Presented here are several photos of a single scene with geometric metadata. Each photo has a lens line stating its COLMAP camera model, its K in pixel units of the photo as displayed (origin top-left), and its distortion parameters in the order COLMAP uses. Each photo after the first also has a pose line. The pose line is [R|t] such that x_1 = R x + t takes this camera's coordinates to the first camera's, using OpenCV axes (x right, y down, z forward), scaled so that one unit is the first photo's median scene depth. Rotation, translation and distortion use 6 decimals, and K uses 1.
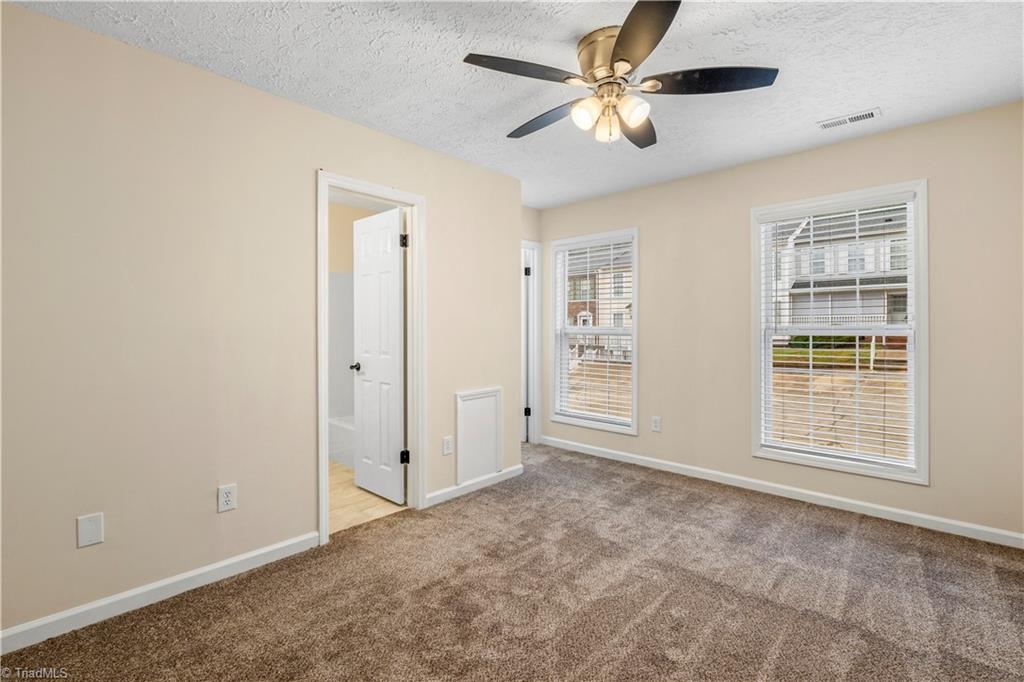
lens RADIAL K [[469.4, 0, 506.6], [0, 469.4, 340.7], [0, 0, 1]] dist [-0.002230, -0.000686]
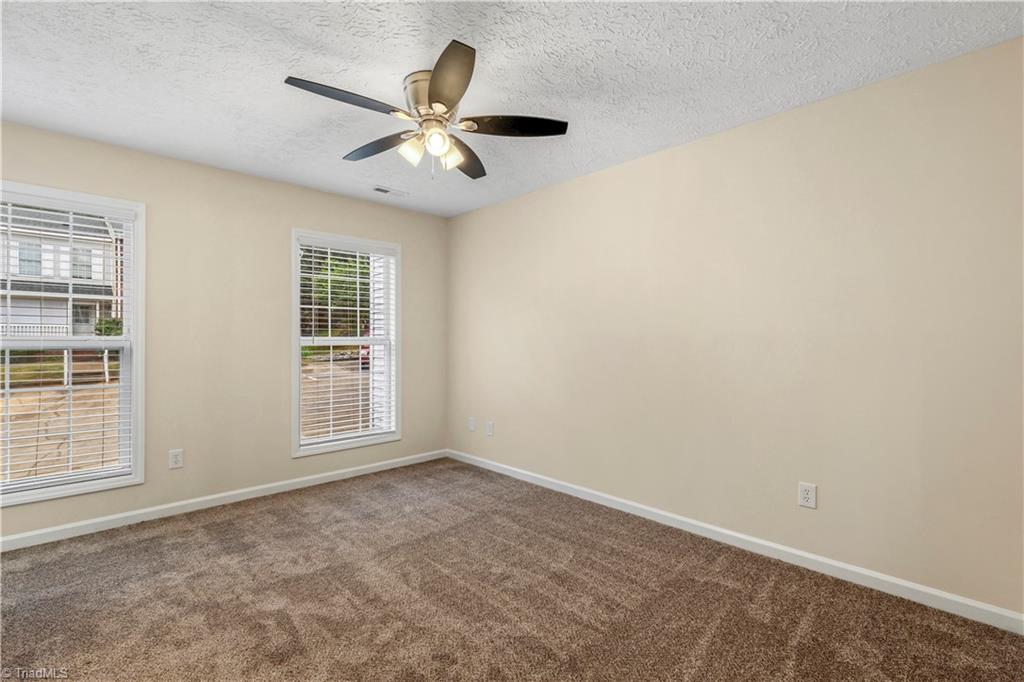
lens RADIAL K [[469.4, 0, 504.5], [0, 469.4, 336.1], [0, 0, 1]] dist [-0.002230, -0.000686]
pose [[0.041024, 0.006742, 0.999135, -0.586442], [0.026291, 0.999624, -0.007825, -0.016770], [-0.998812, 0.026589, 0.040832, 0.493749]]
